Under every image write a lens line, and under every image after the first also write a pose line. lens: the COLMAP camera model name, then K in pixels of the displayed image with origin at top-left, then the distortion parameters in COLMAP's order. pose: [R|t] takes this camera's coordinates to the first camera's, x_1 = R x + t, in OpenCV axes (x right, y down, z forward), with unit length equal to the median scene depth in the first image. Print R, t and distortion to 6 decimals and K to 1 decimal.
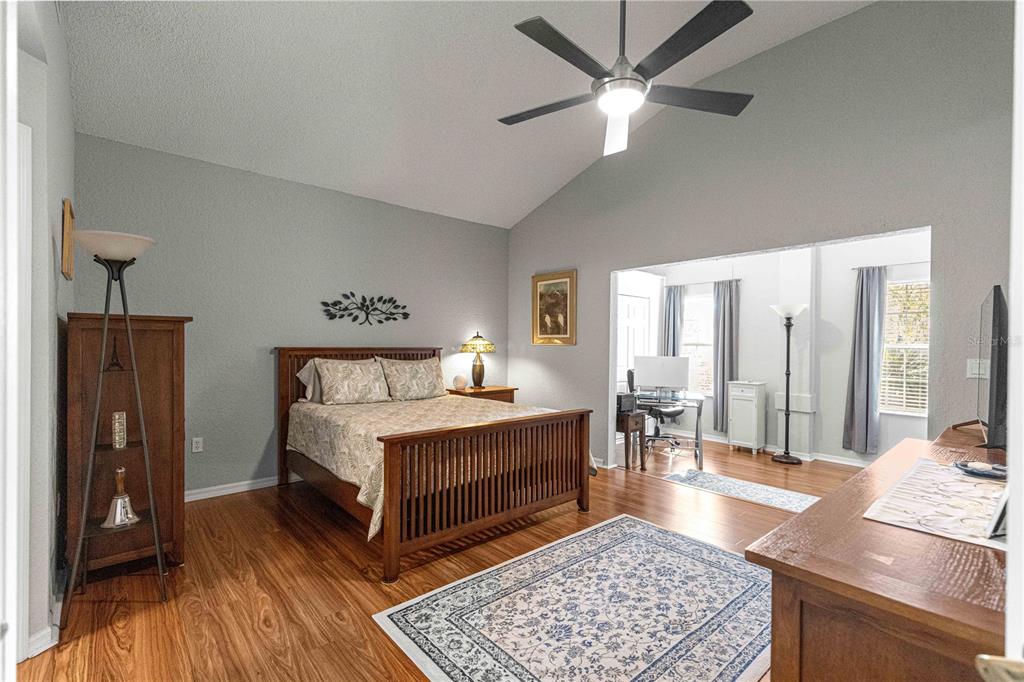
lens RADIAL K [[464.6, 0, 519.4], [0, 464.6, 345.1], [0, 0, 1]] dist [0.004485, 0.000471]
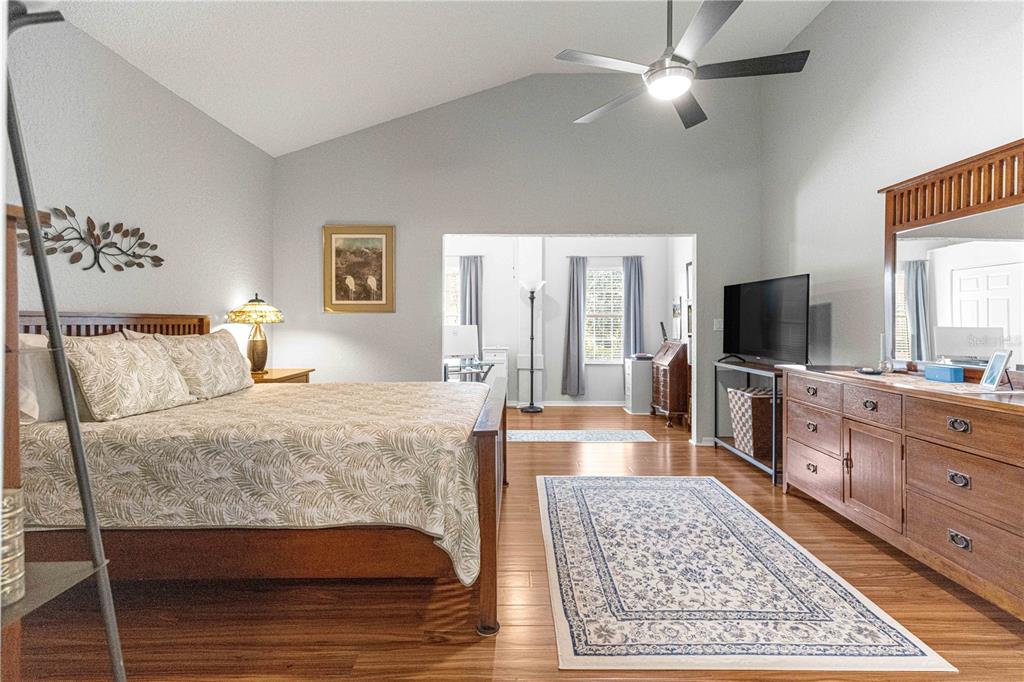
lens RADIAL K [[464.6, 0, 542.4], [0, 464.6, 320.7], [0, 0, 1]] dist [0.004485, 0.000471]
pose [[0.652428, -0.006230, 0.757825, -0.405031], [0.005542, 0.999979, 0.003449, 0.015085], [-0.757830, 0.001950, 0.652449, 0.247362]]
